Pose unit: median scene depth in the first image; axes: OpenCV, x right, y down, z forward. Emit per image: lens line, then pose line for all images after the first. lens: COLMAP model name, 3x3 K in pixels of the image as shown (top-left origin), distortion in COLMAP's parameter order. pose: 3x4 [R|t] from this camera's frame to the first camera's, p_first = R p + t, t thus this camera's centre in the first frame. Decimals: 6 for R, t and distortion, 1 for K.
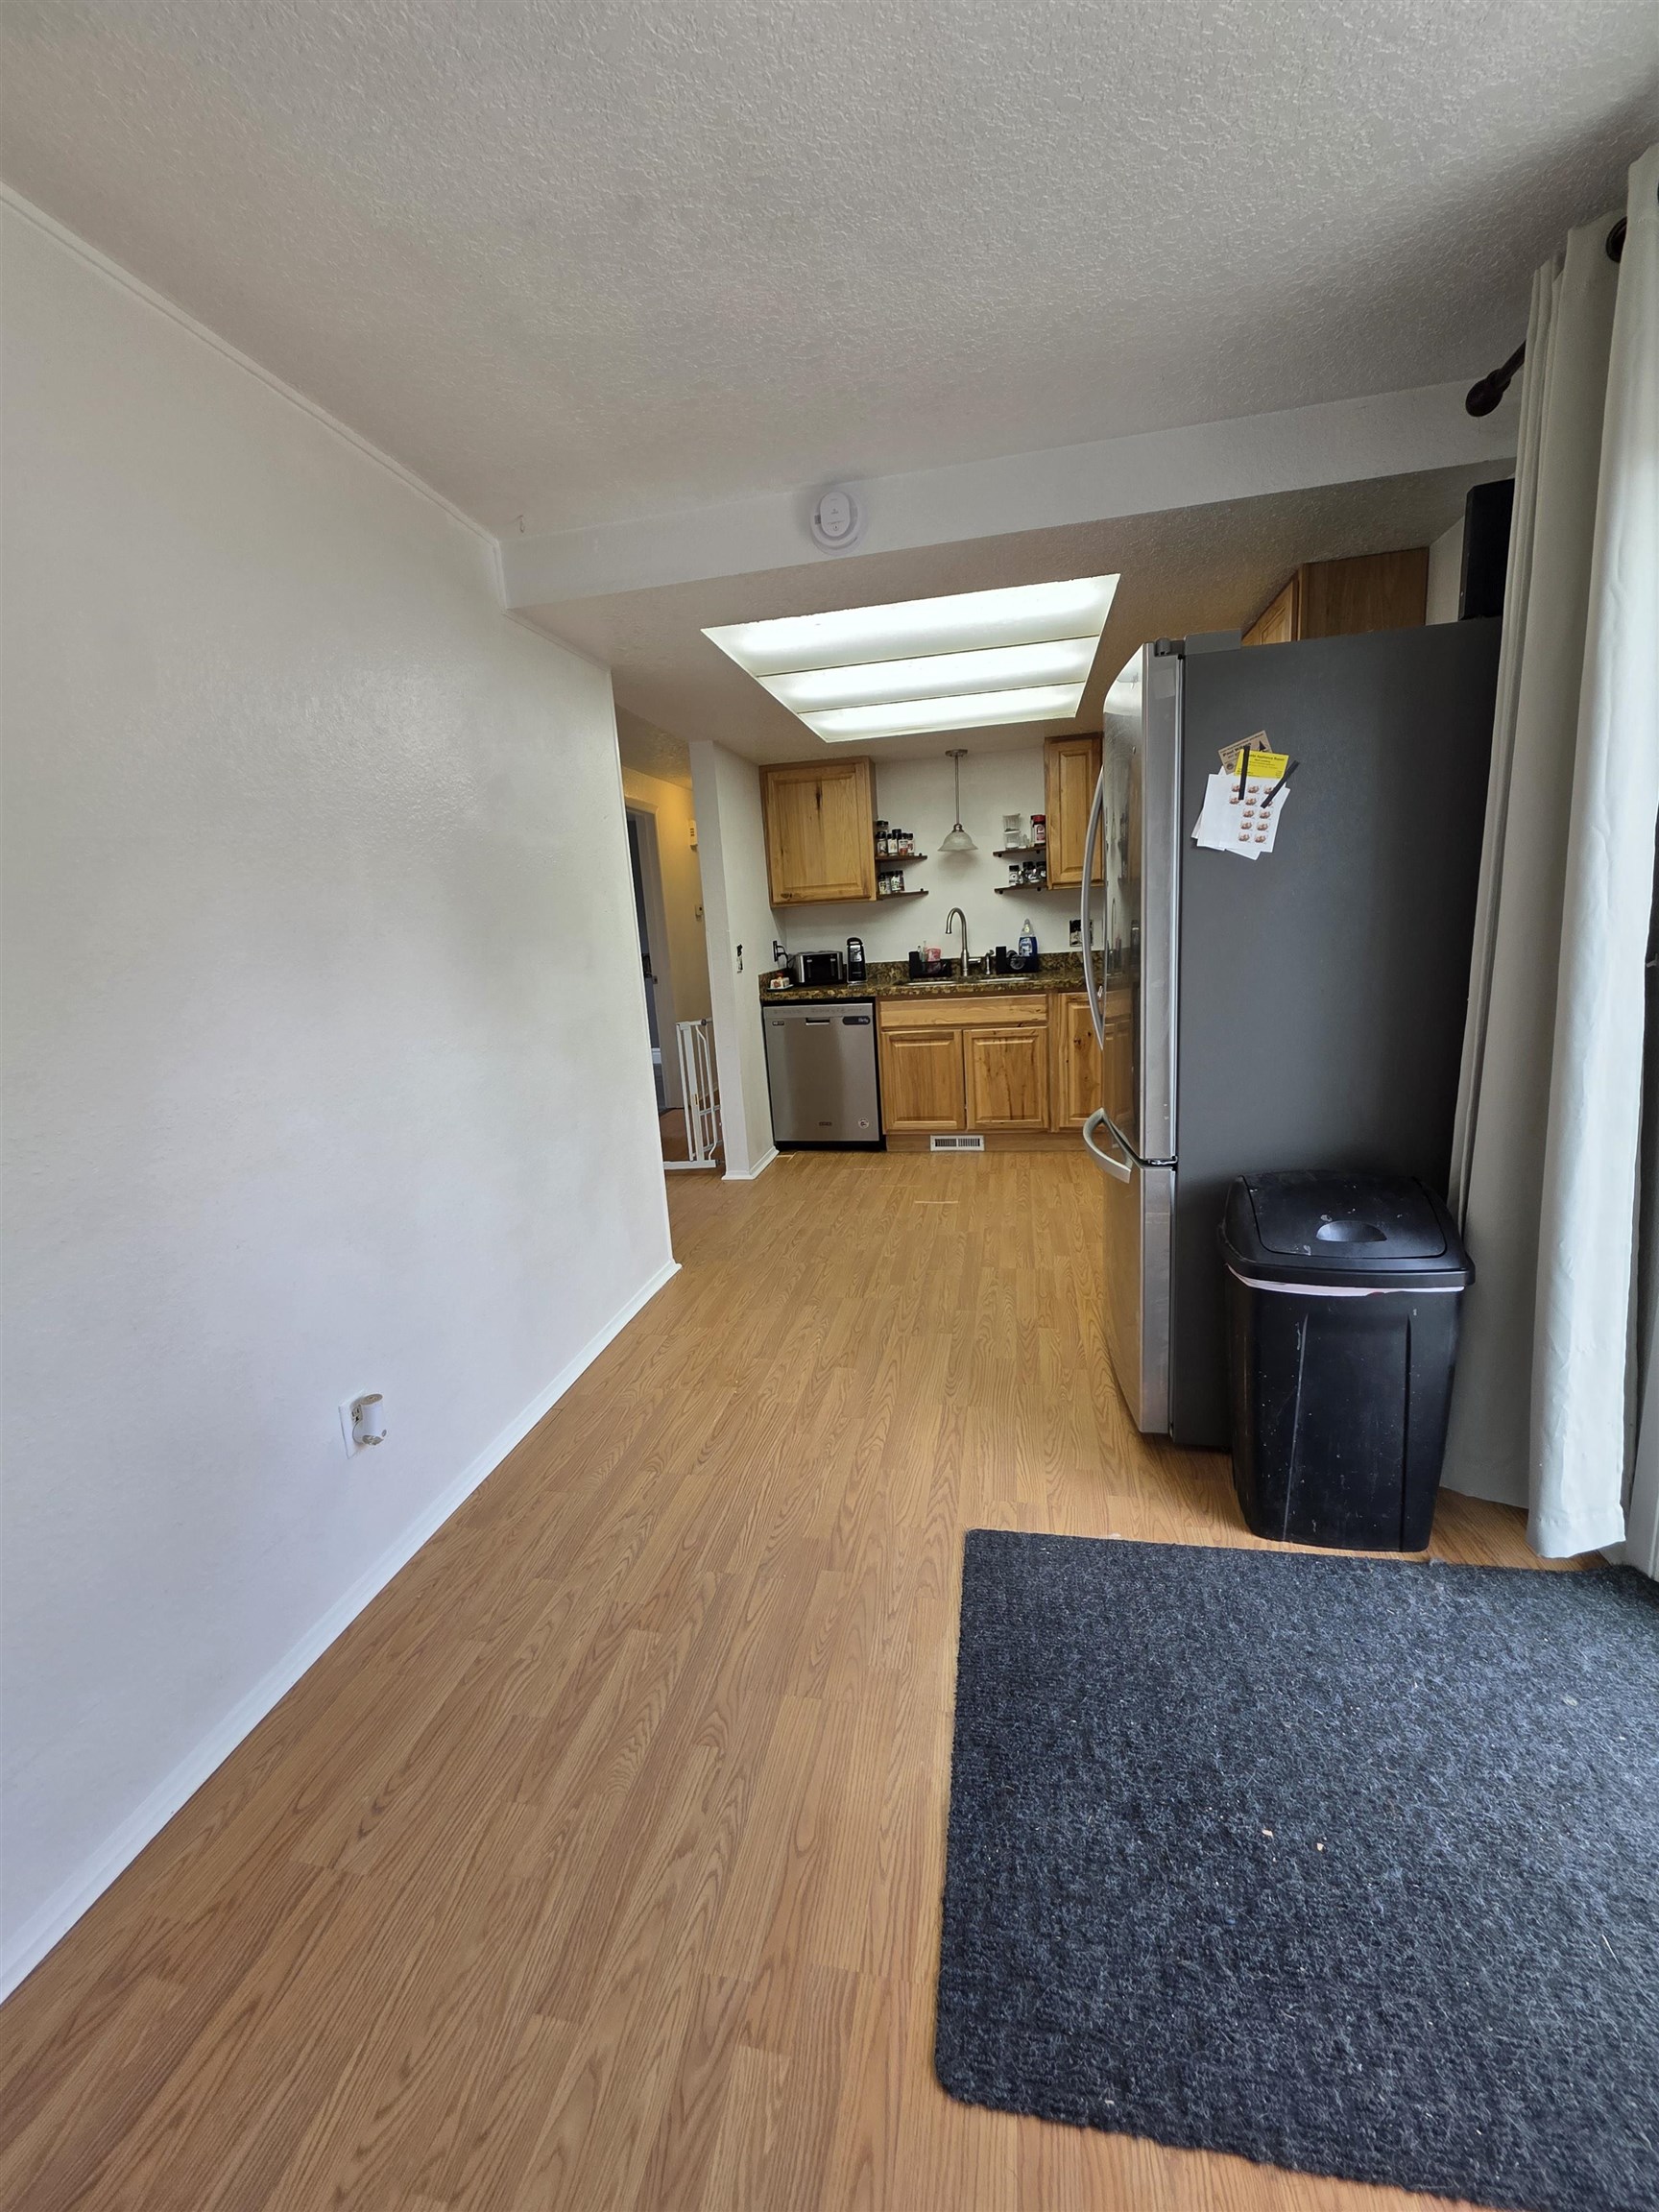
lens RADIAL K [[880.7, 0, 832.6], [0, 880.7, 1090.1], [0, 0, 1]] dist [0.002582, -0.001236]
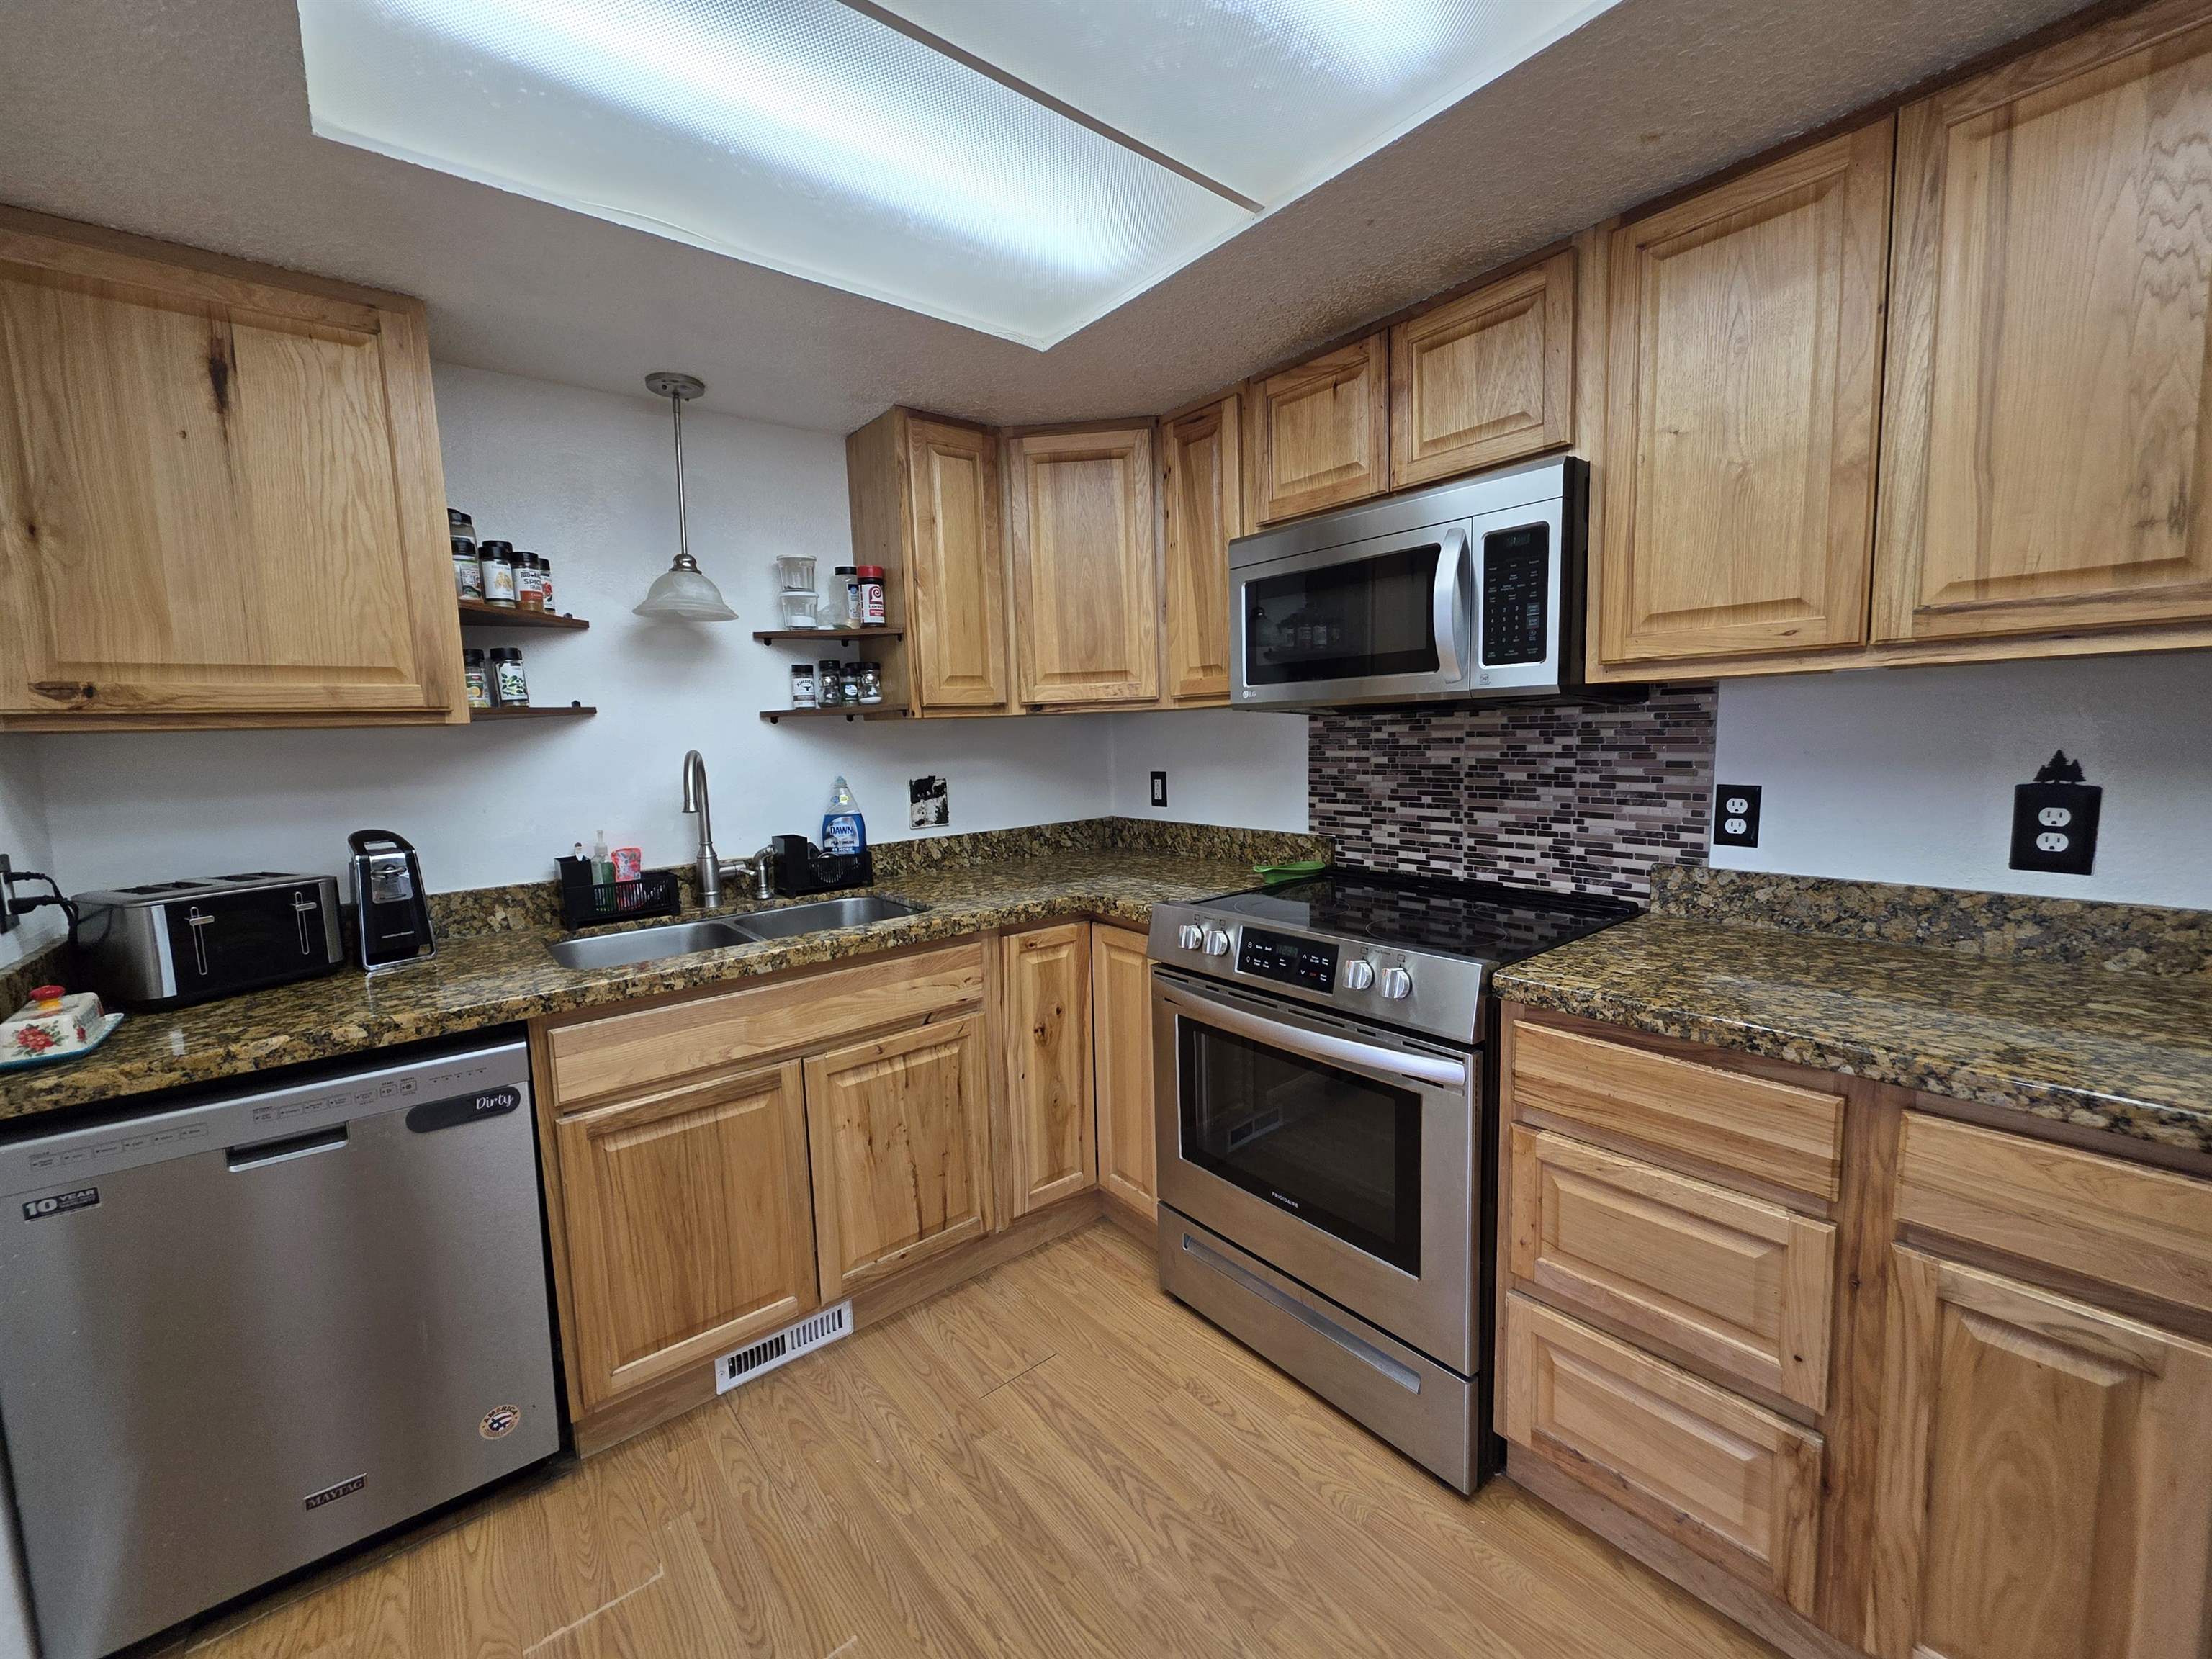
lens RADIAL K [[880.7, 0, 1096.1], [0, 880.7, 826.0], [0, 0, 1]] dist [0.002582, -0.001236]
pose [[0.637135, -0.041373, 0.769641, -0.119433], [0.138684, 0.988414, -0.061674, -0.234705], [-0.758173, 0.146031, 0.635491, 1.172447]]
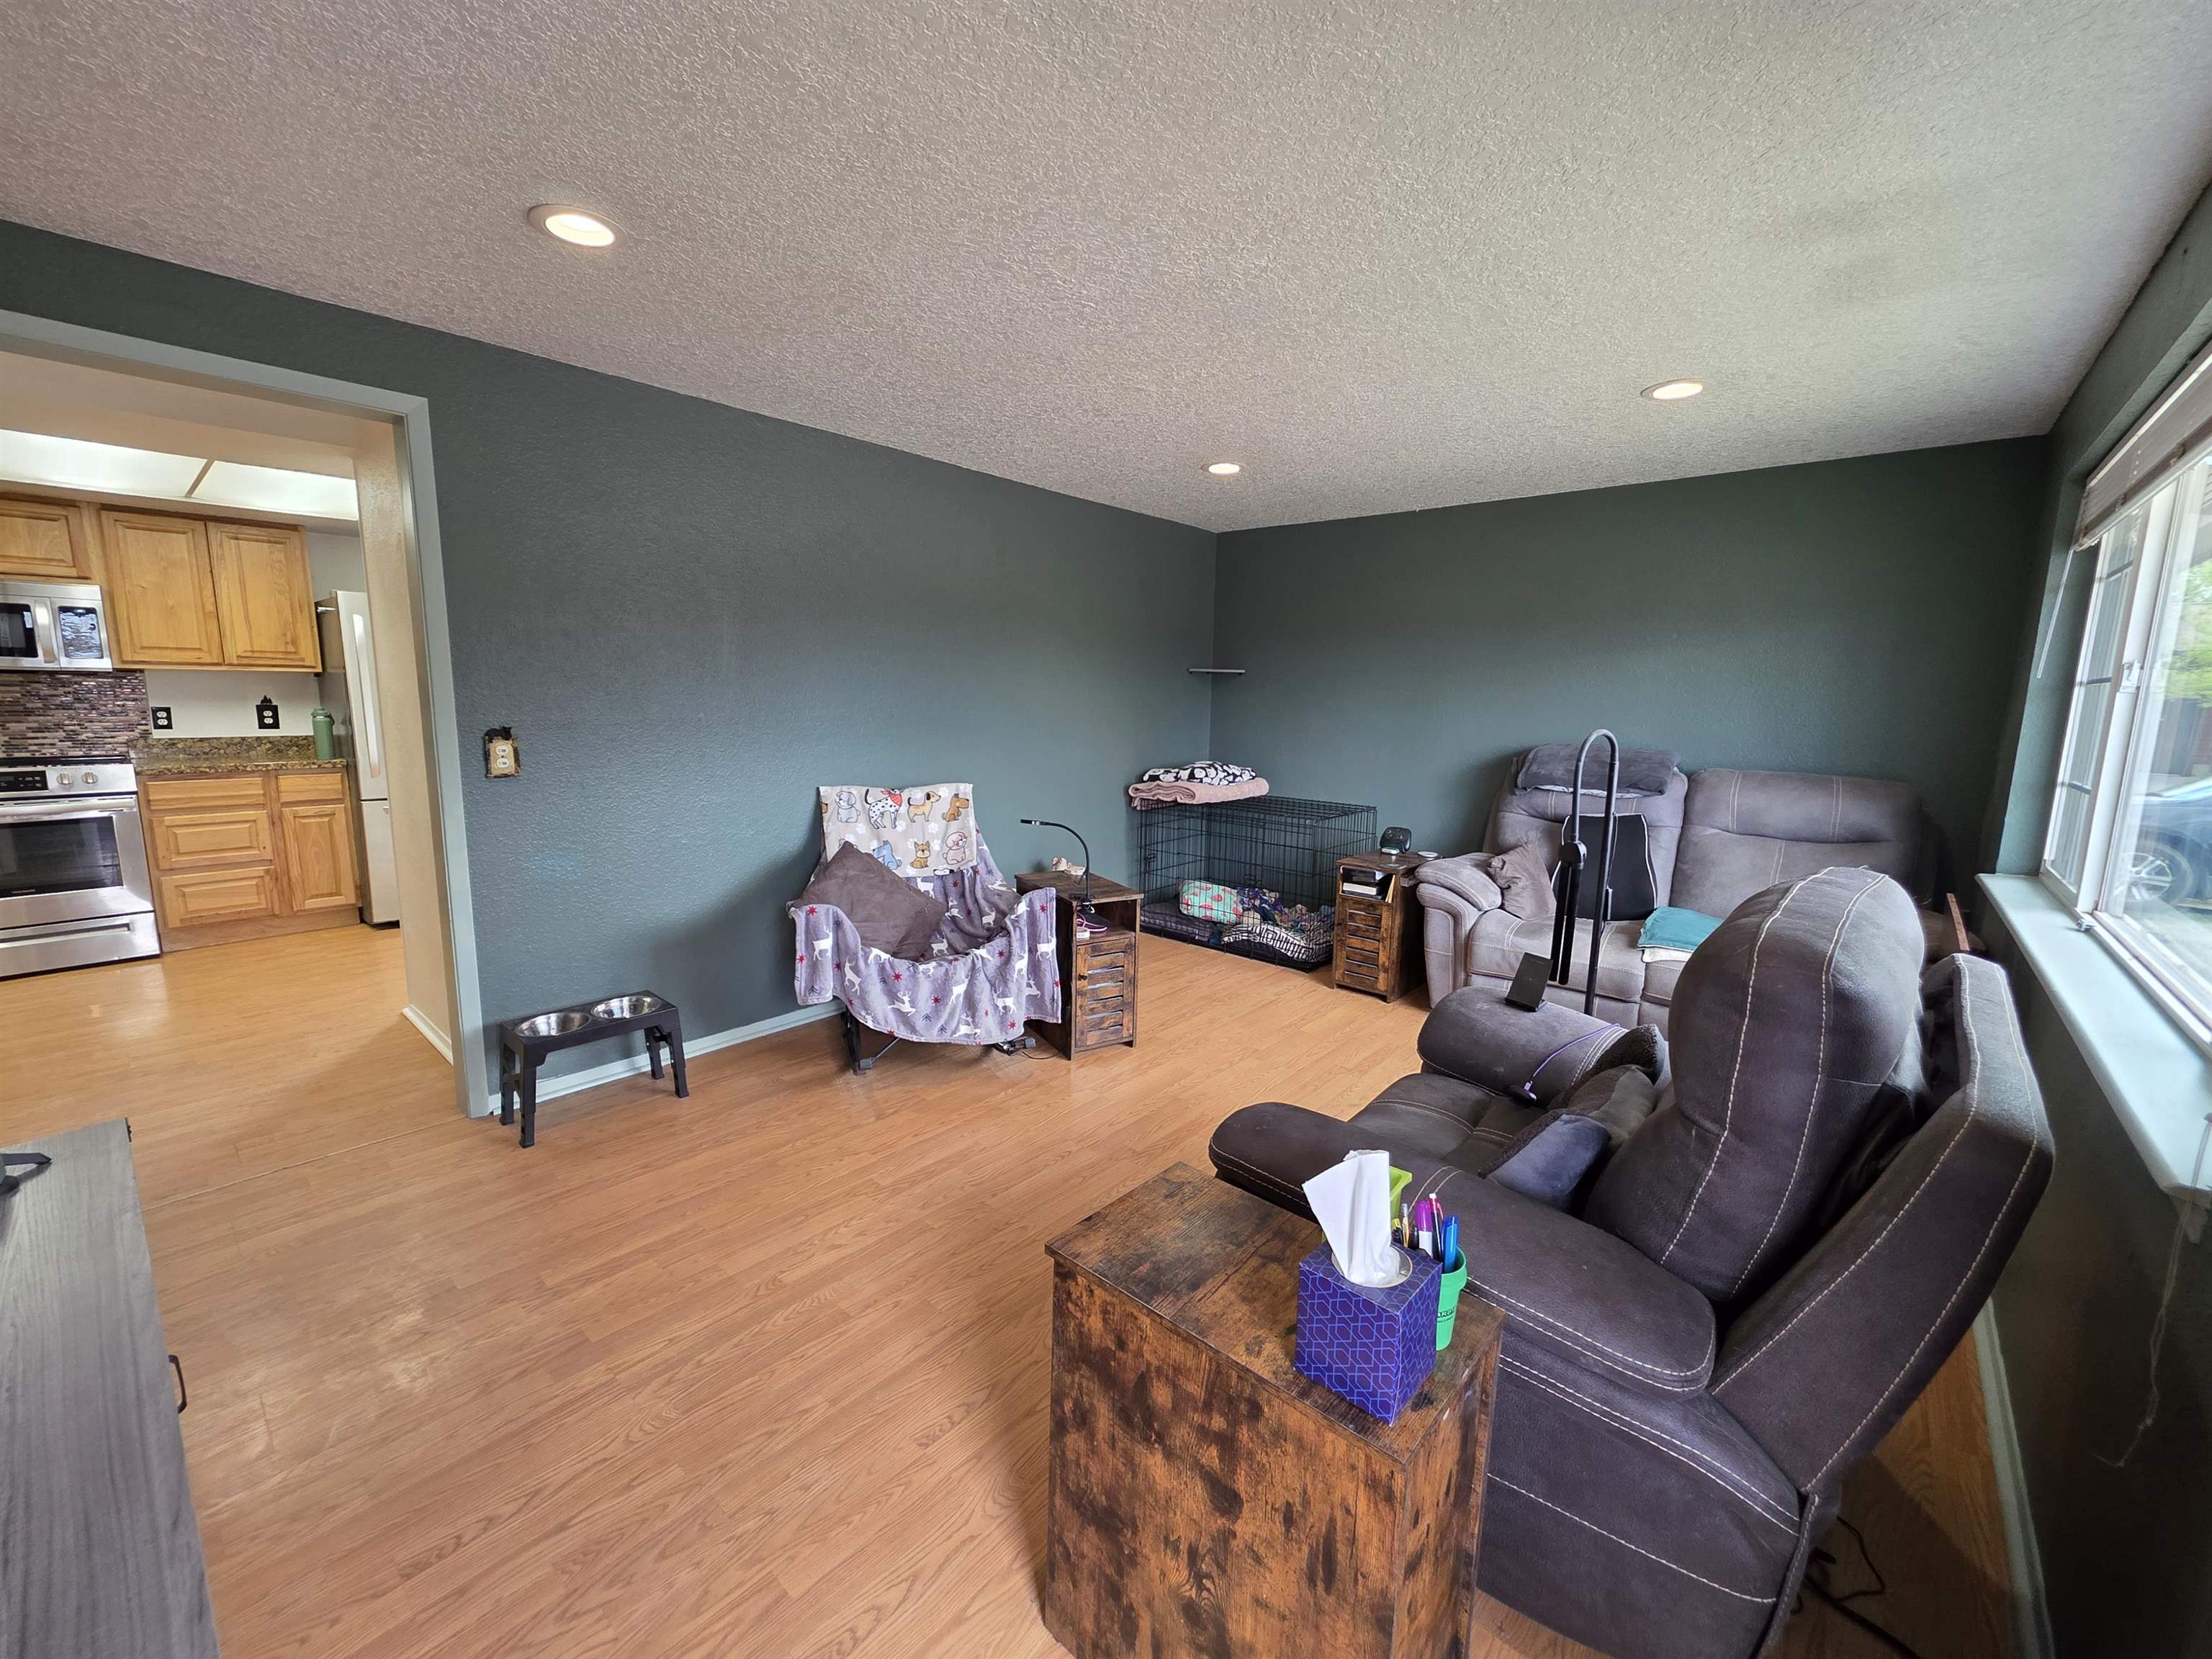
lens RADIAL K [[880.7, 0, 1086.7], [0, 880.7, 830.8], [0, 0, 1]] dist [0.002582, -0.001236]
pose [[-0.869206, -0.028940, 0.493602, -1.860650], [0.129855, 0.949883, 0.284360, -0.265551], [-0.477093, 0.311265, -0.821886, 1.882483]]
